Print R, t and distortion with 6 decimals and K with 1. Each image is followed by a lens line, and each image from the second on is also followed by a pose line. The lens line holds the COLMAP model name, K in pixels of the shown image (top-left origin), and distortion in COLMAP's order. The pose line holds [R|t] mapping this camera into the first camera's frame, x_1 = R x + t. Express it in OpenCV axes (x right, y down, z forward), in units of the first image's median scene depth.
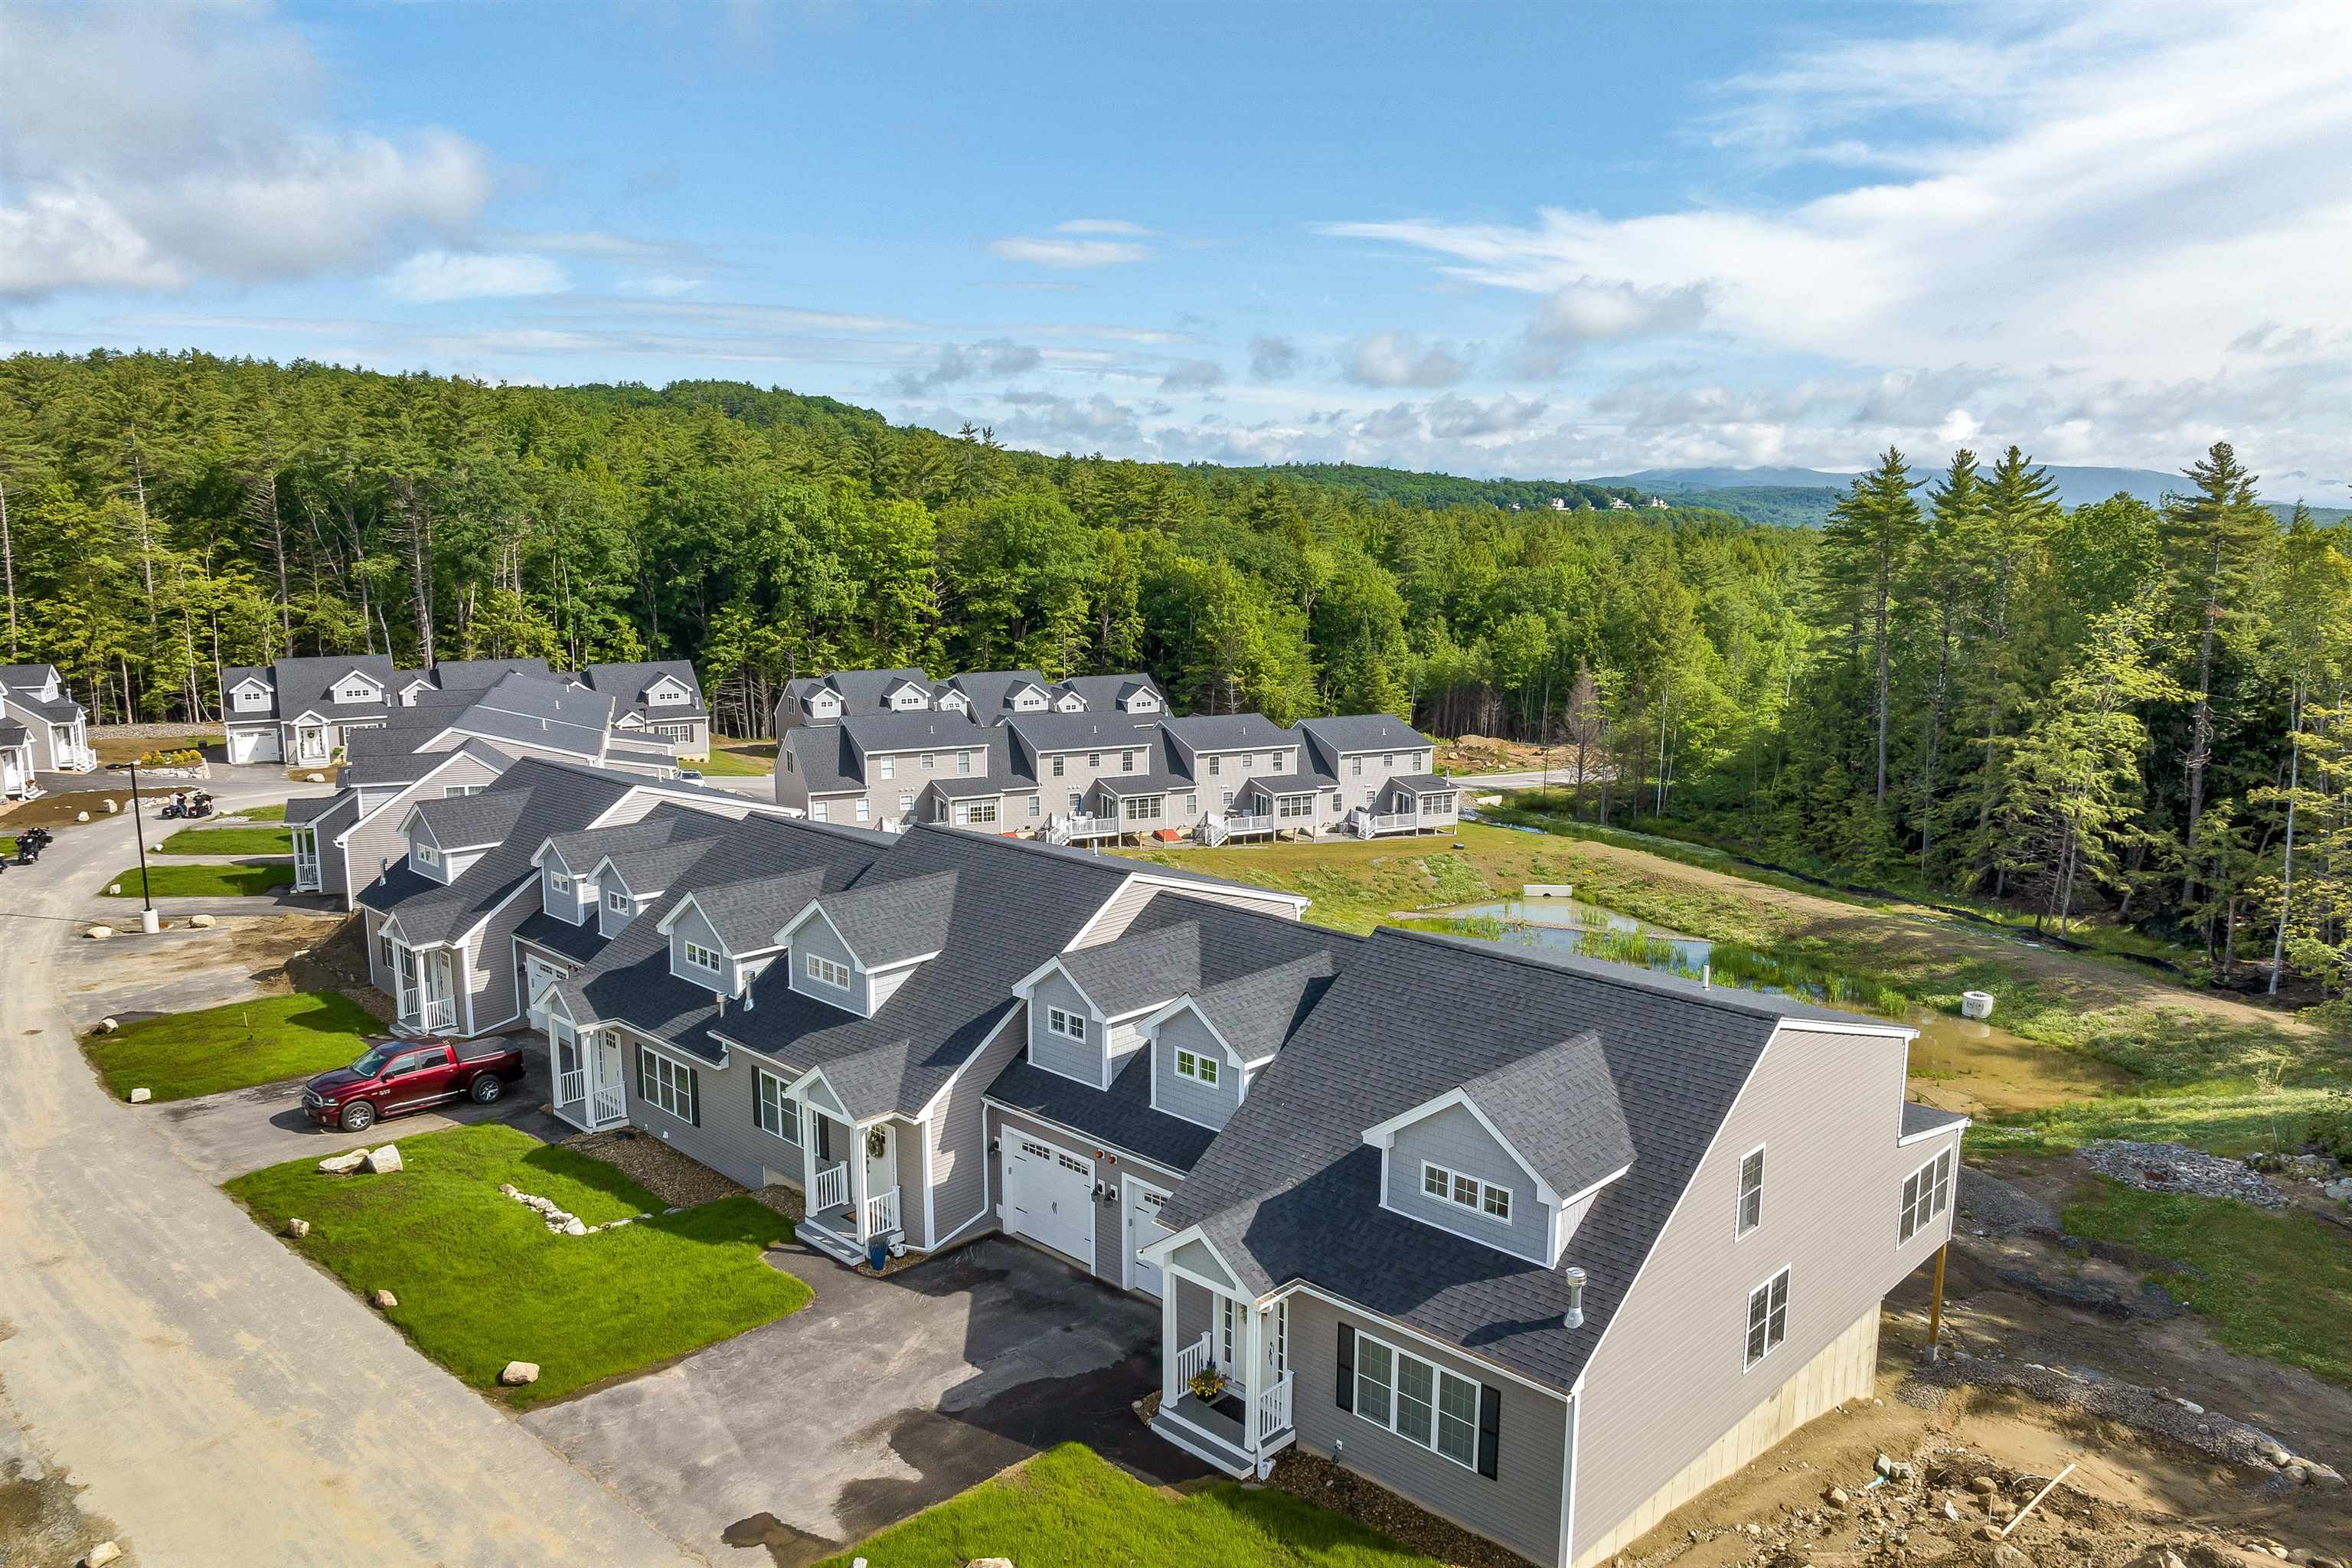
lens RADIAL K [[1674.7, 0, 1189.0], [0, 1674.7, 768.5], [0, 0, 1]] dist [-0.042851, 0.016576]
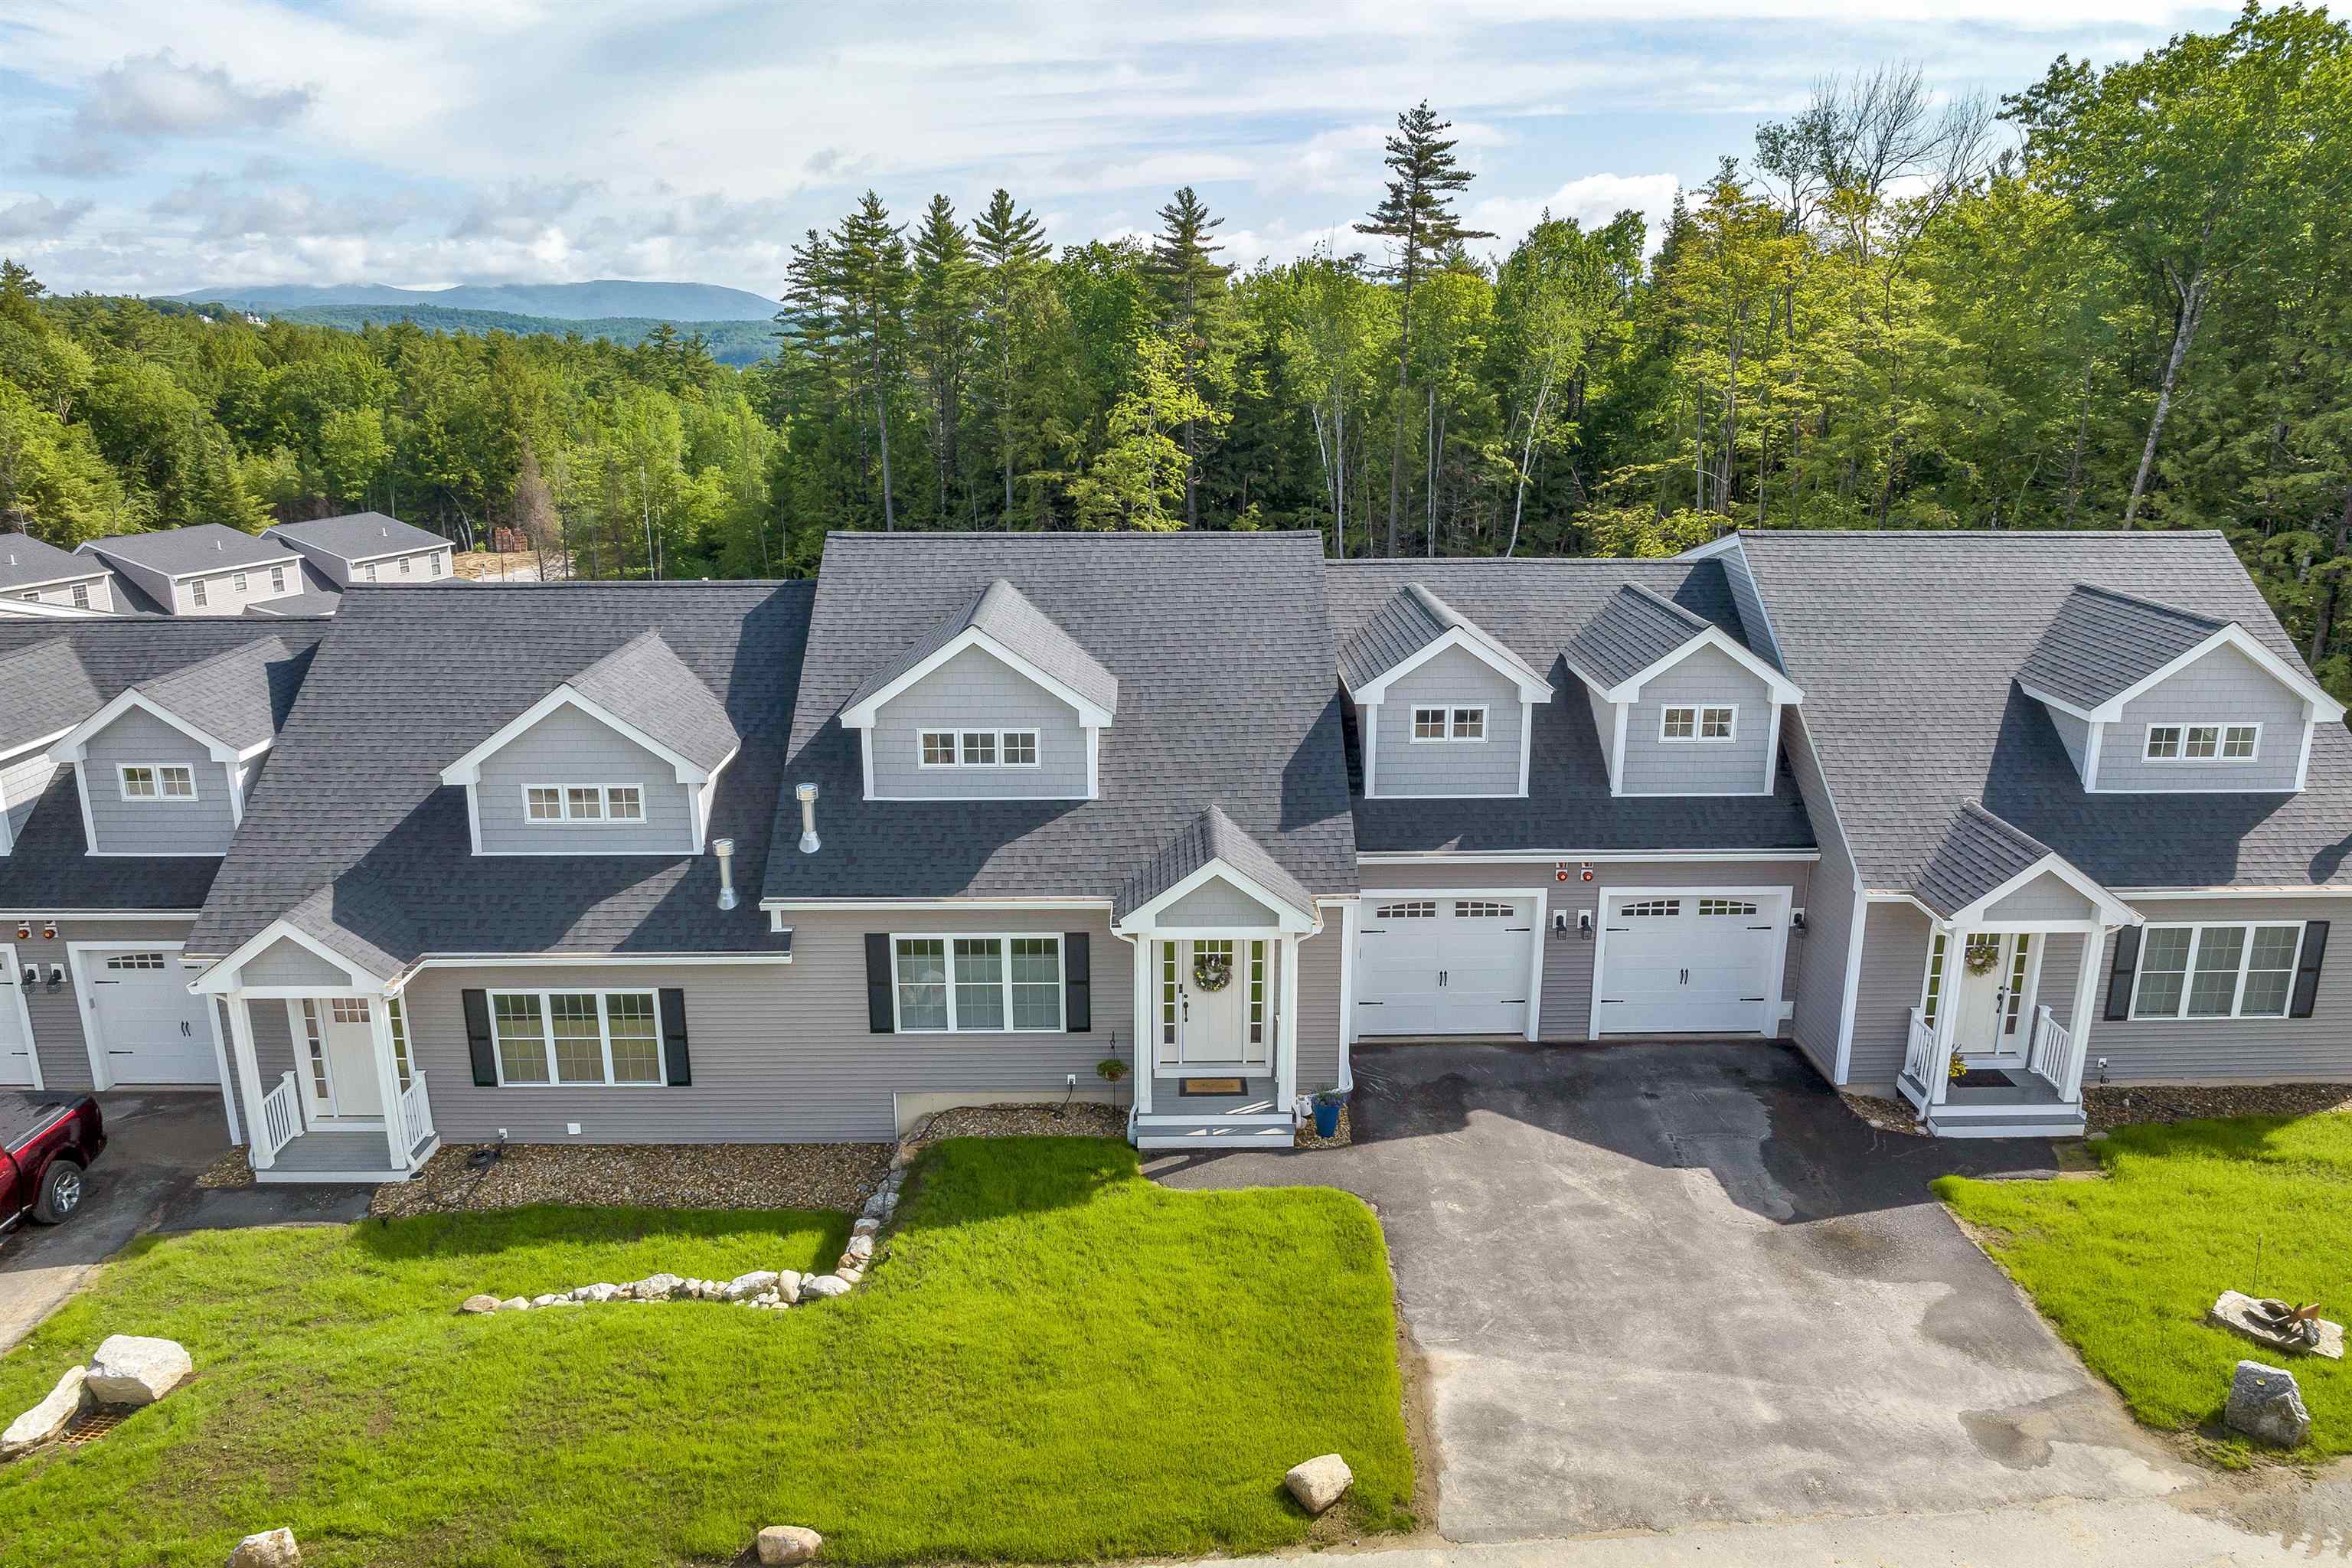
lens RADIAL K [[1674.7, 0, 1173.1], [0, 1674.7, 753.9], [0, 0, 1]] dist [-0.042851, 0.016576]
pose [[0.708057, -0.183469, 0.681905, -0.139960], [0.117553, 0.982809, 0.142366, 0.010910], [-0.696302, -0.020643, 0.717452, 0.122699]]
